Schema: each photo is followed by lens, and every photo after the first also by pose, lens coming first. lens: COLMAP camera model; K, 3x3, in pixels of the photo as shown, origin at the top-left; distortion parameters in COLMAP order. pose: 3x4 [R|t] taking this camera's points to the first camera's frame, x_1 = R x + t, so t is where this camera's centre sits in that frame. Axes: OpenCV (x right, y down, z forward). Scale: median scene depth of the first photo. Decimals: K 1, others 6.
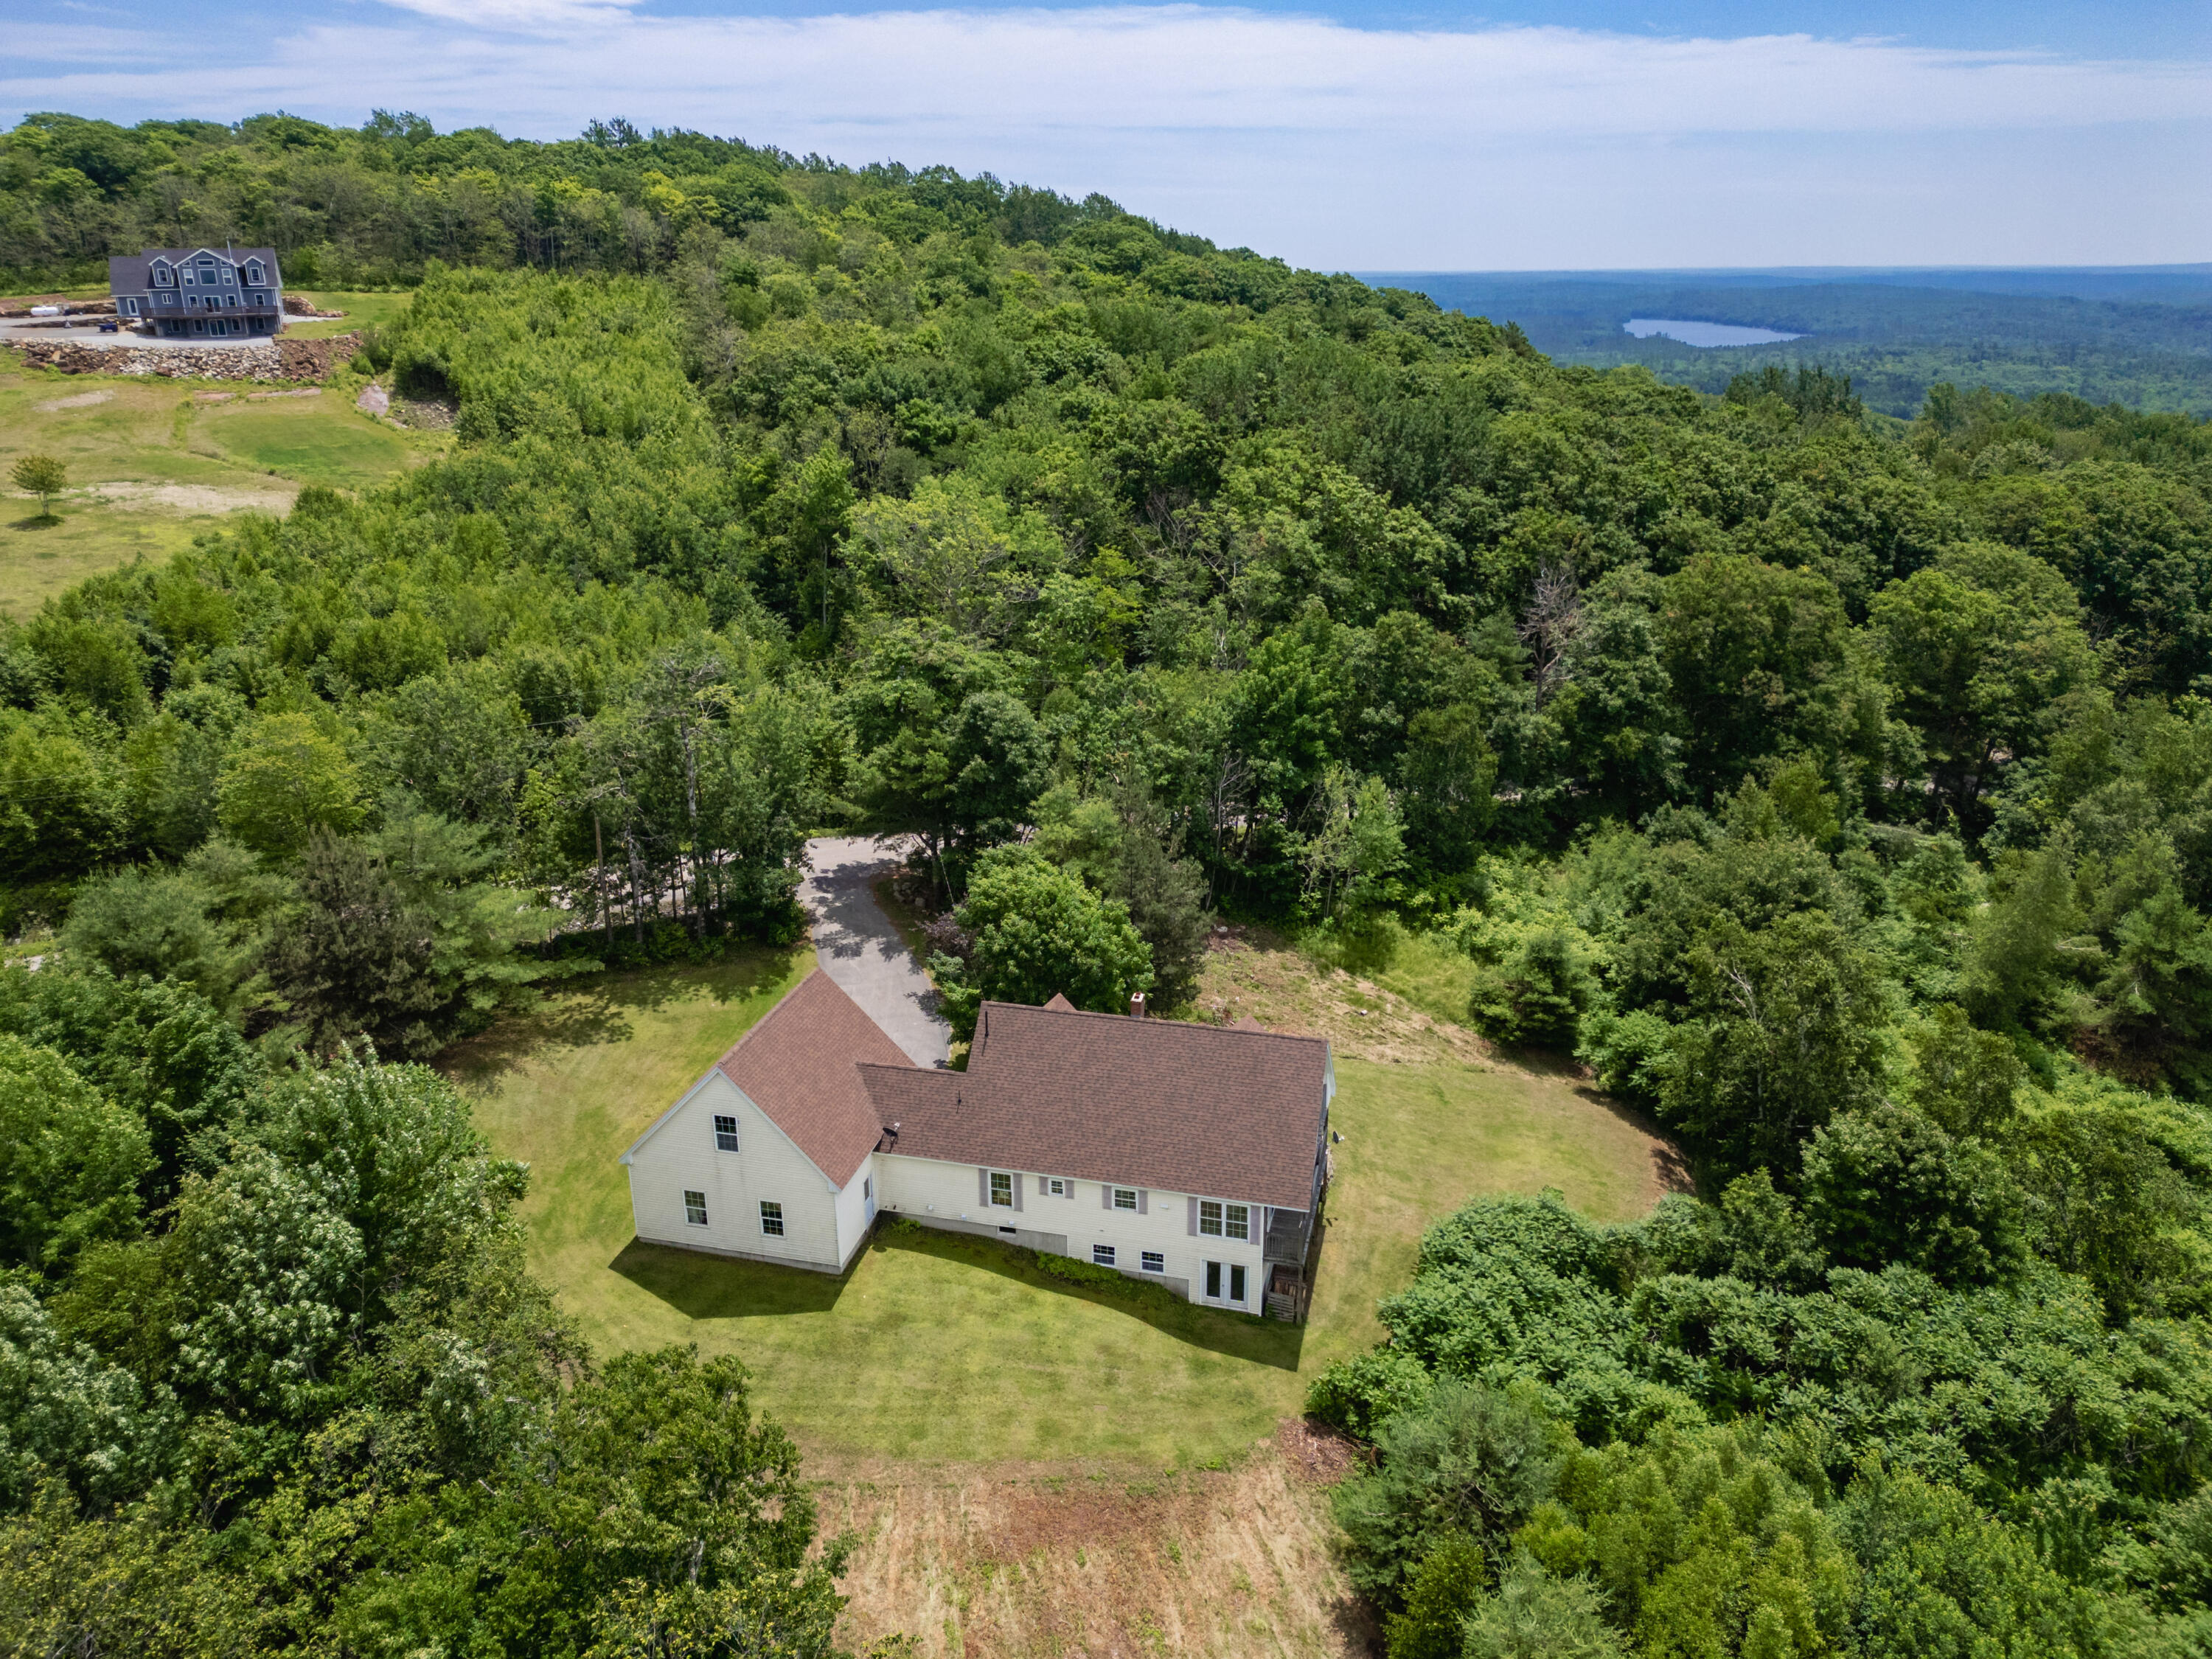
lens RADIAL K [[1574.7, 0, 1106.0], [0, 1574.7, 829.5], [0, 0, 1]] dist [0.038391, -0.050514]
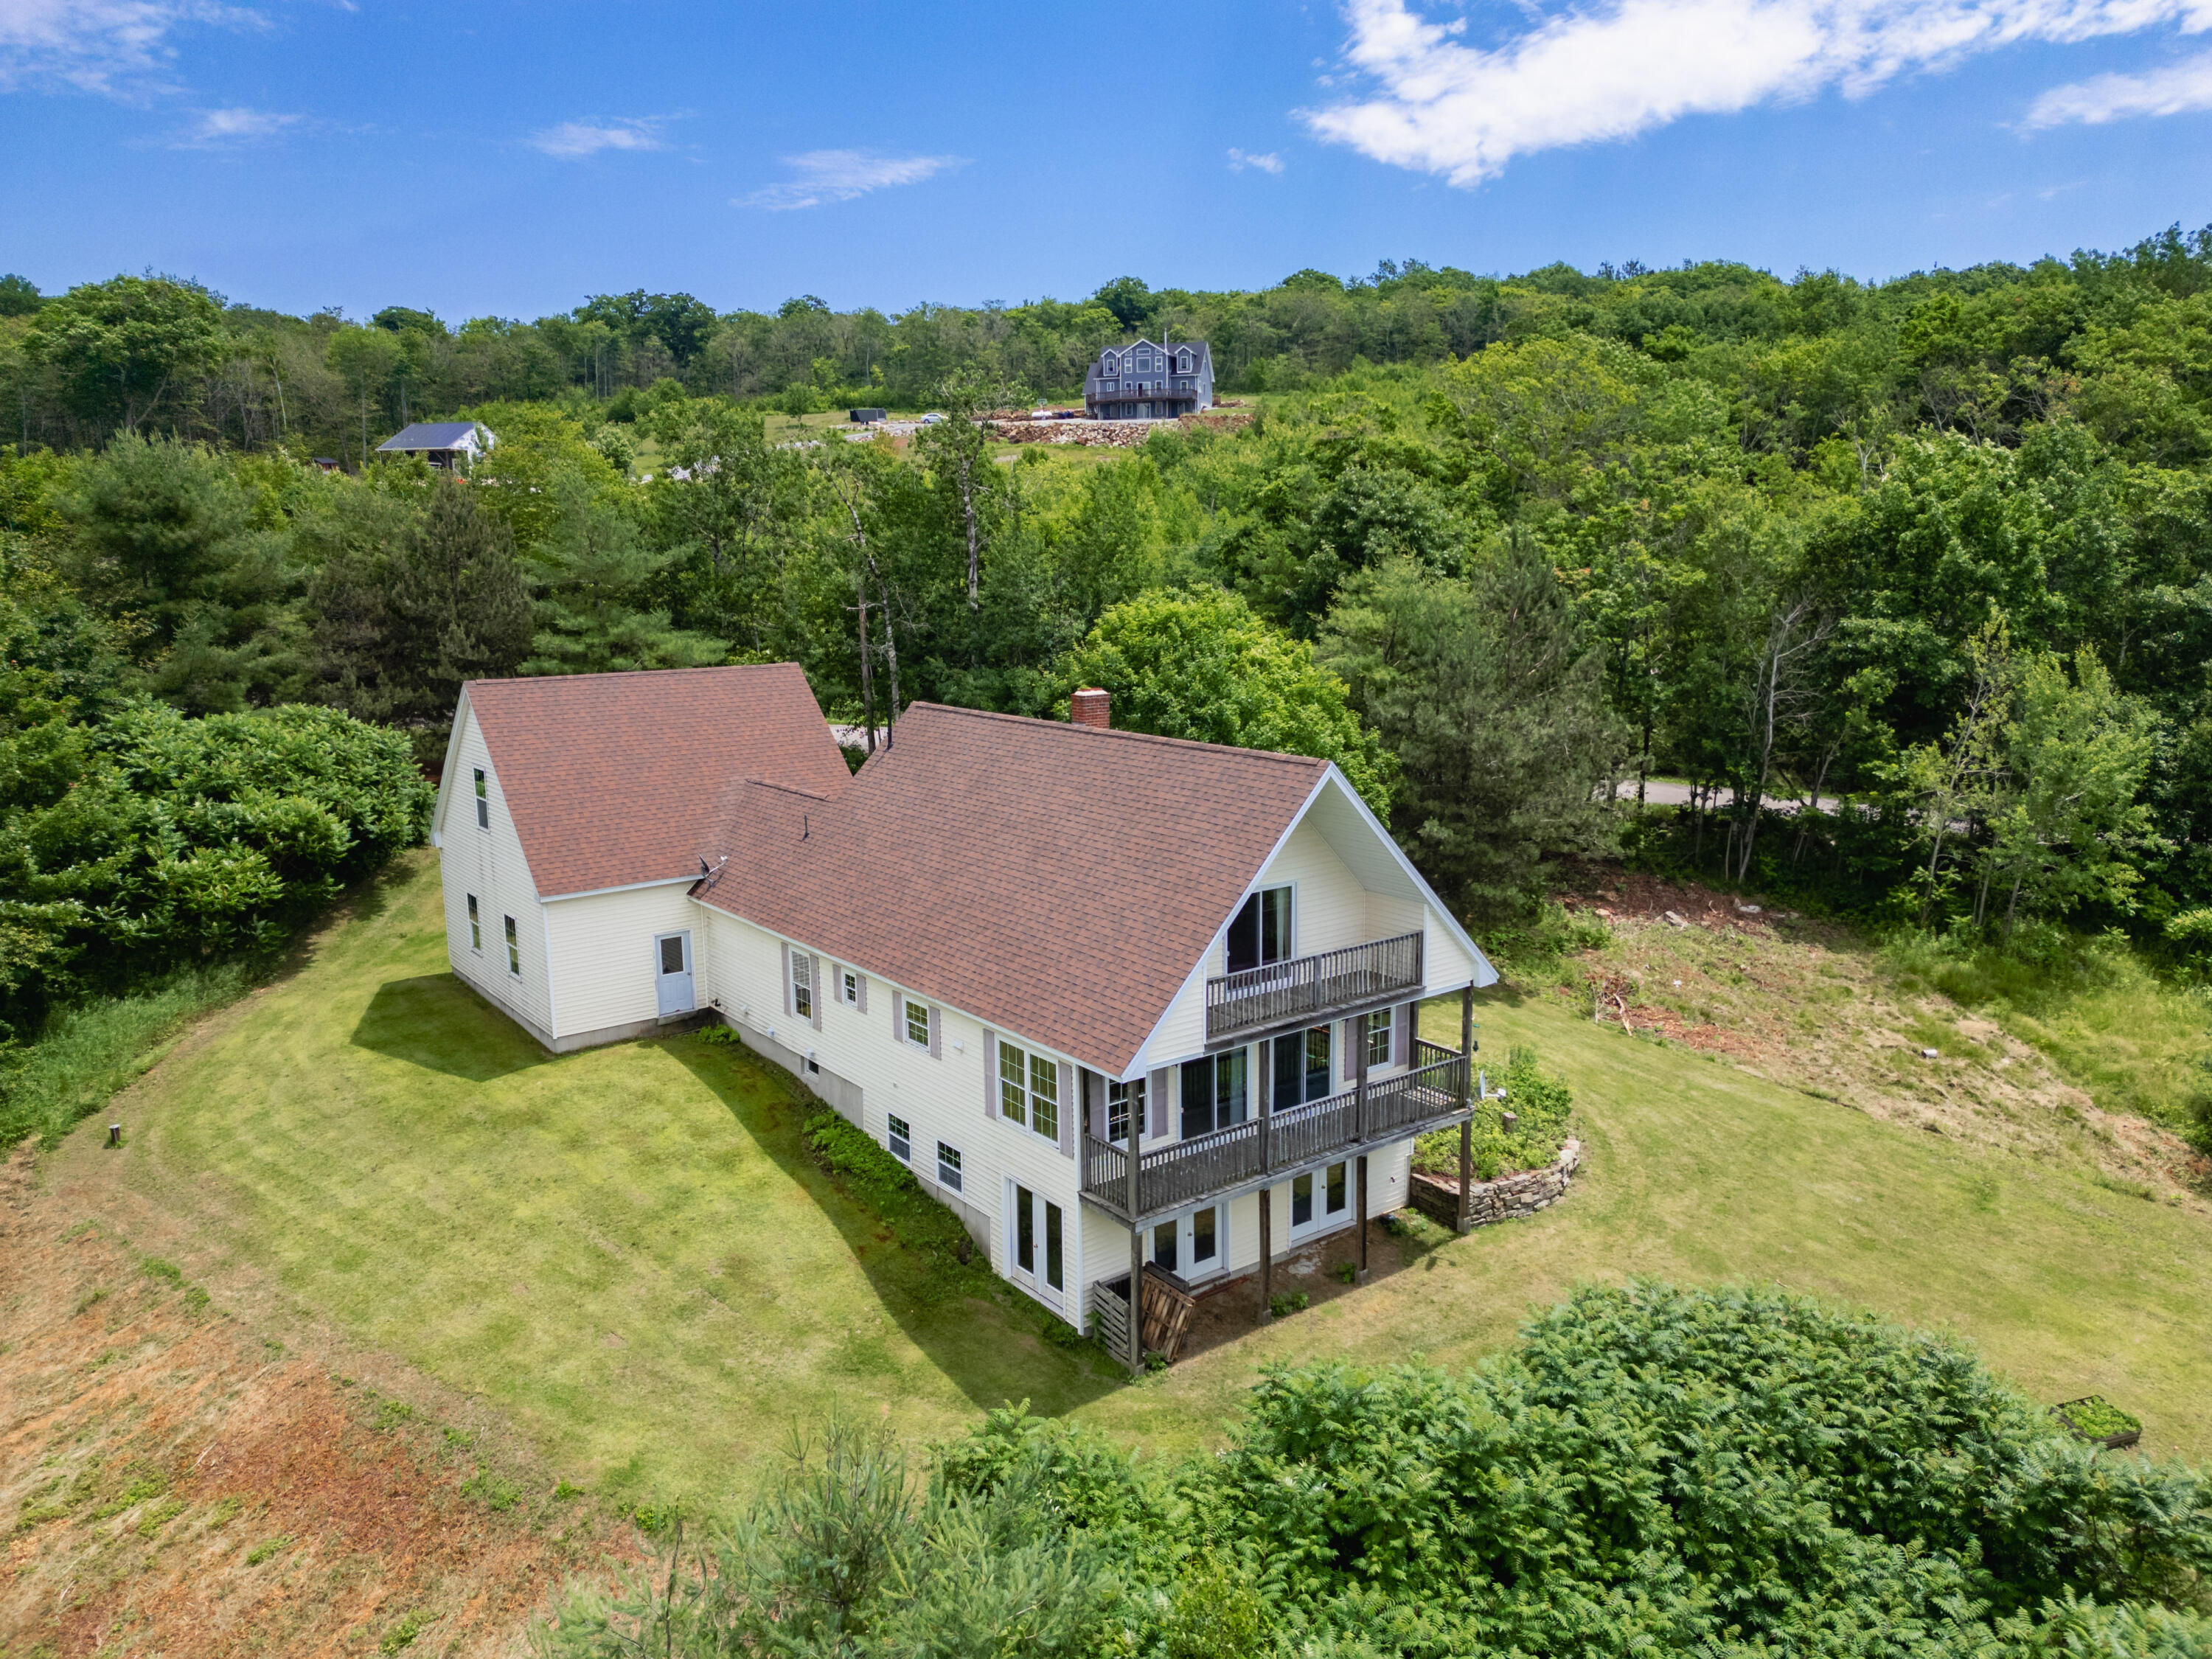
lens RADIAL K [[1574.7, 0, 1106.0], [0, 1574.7, 829.5], [0, 0, 1]] dist [0.038391, -0.050514]
pose [[0.781691, 0.110057, -0.613879, 0.259320], [-0.206920, 0.974319, -0.088808, 0.145365], [0.588340, 0.196444, 0.784389, 0.438815]]
